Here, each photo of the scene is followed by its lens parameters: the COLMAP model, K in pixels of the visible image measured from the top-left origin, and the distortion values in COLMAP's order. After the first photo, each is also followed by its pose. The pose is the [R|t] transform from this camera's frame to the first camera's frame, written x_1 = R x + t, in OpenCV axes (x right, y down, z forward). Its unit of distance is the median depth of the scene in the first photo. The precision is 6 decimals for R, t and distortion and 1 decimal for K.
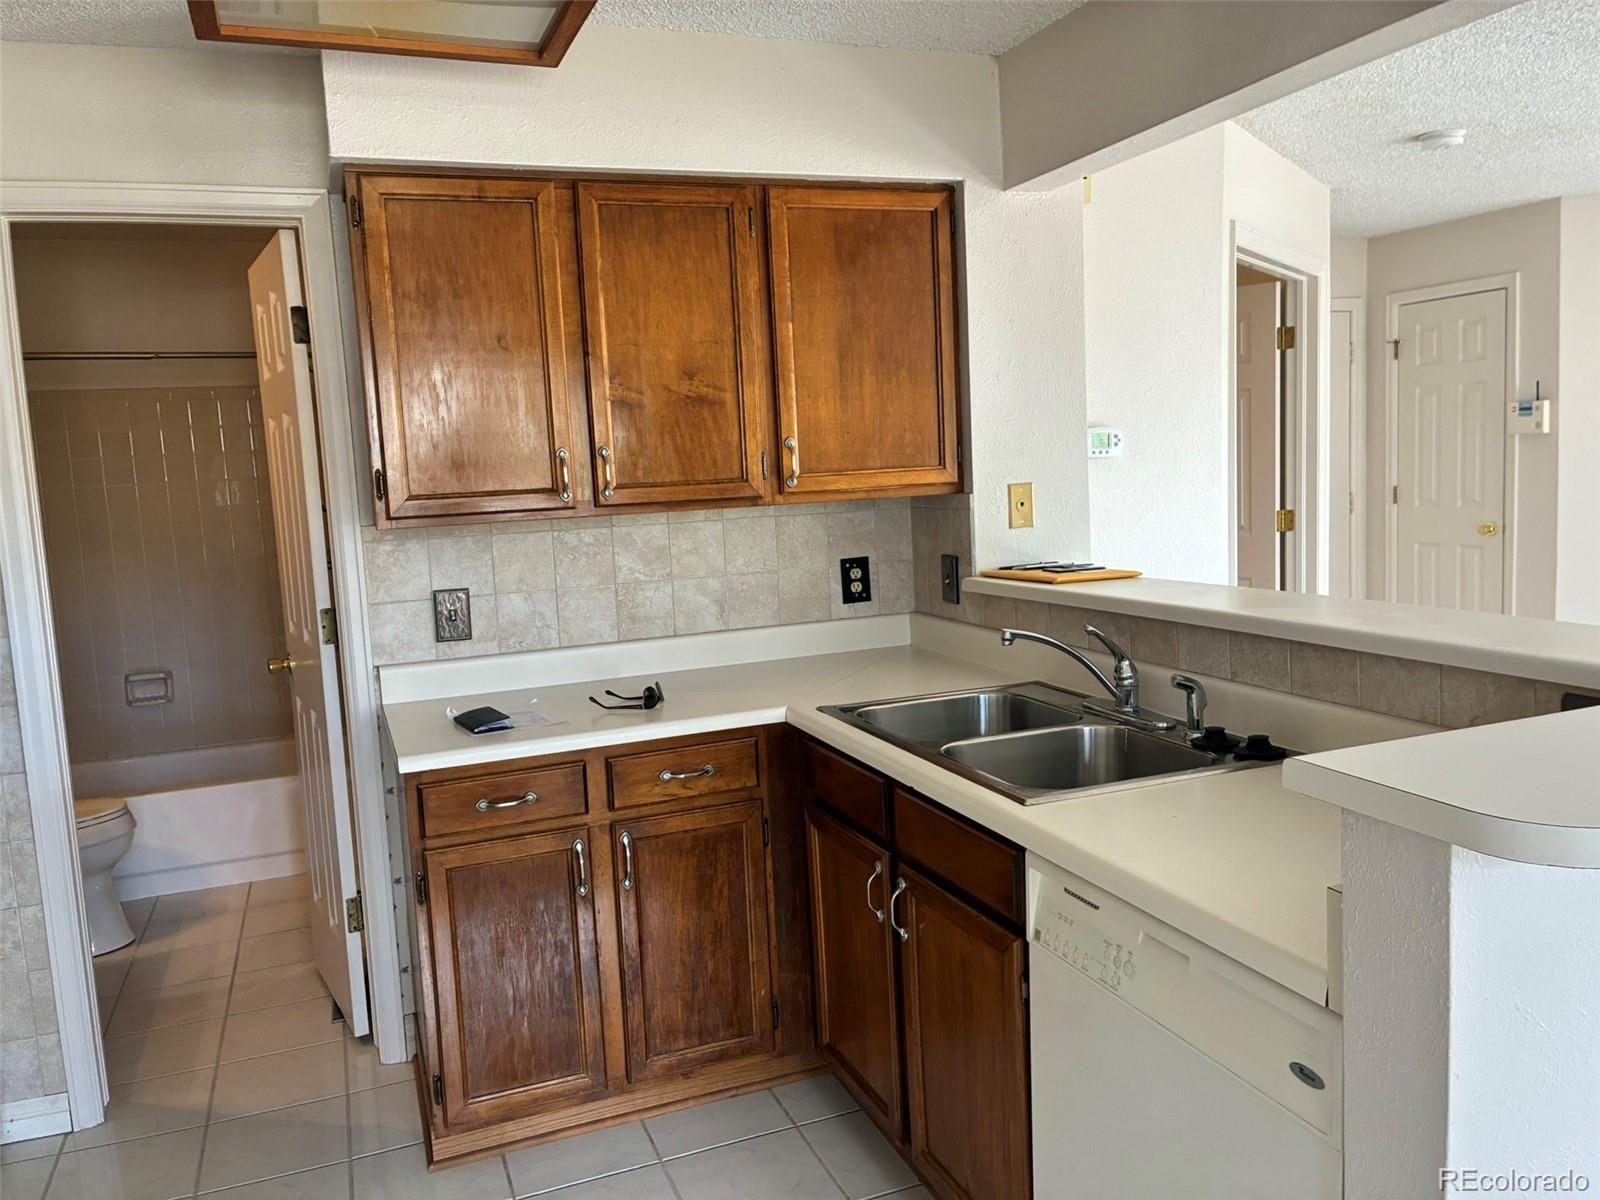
lens RADIAL K [[1221.3, 0, 805.5], [0, 1221.3, 591.6], [0, 0, 1]] dist [0.050893, -0.071234]
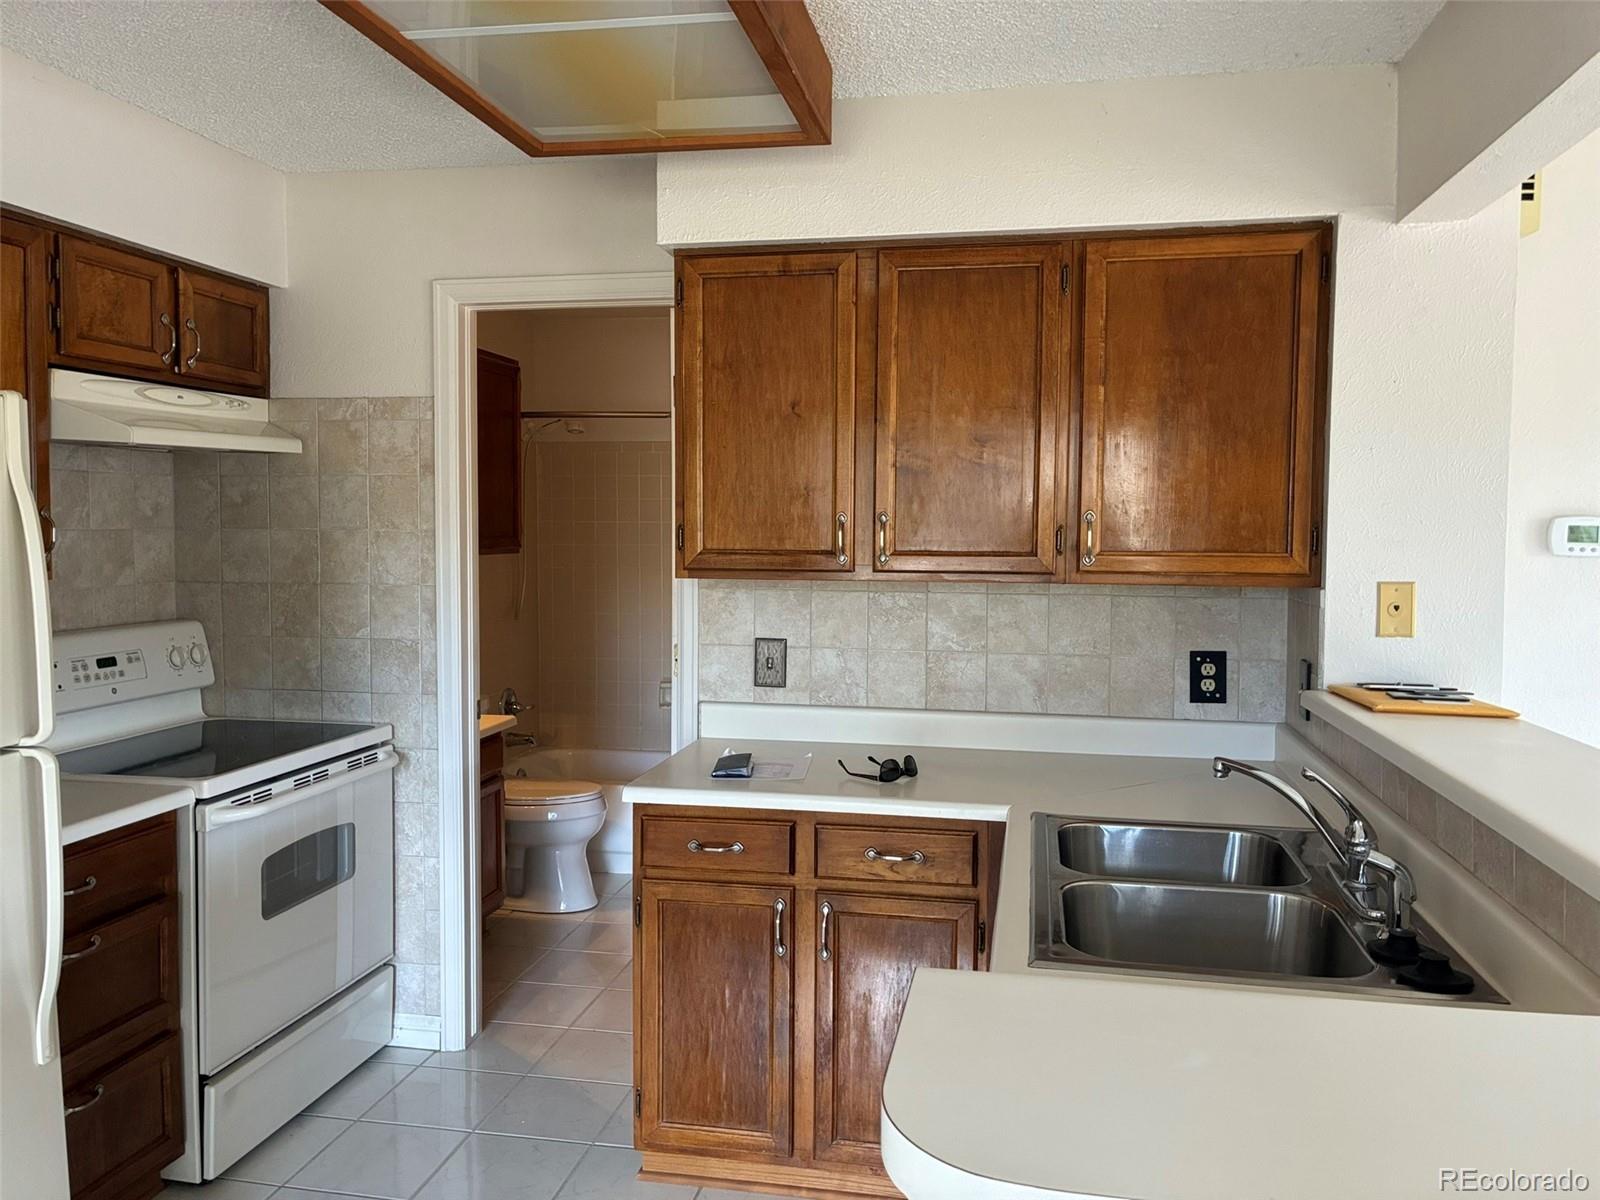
lens RADIAL K [[1221.3, 0, 805.5], [0, 1221.3, 591.6], [0, 0, 1]] dist [0.050893, -0.071234]
pose [[0.845128, 0.084913, -0.527777, 0.305002], [-0.106053, 0.994312, -0.009850, -0.036775], [0.523938, 0.064297, 0.849326, 0.123747]]
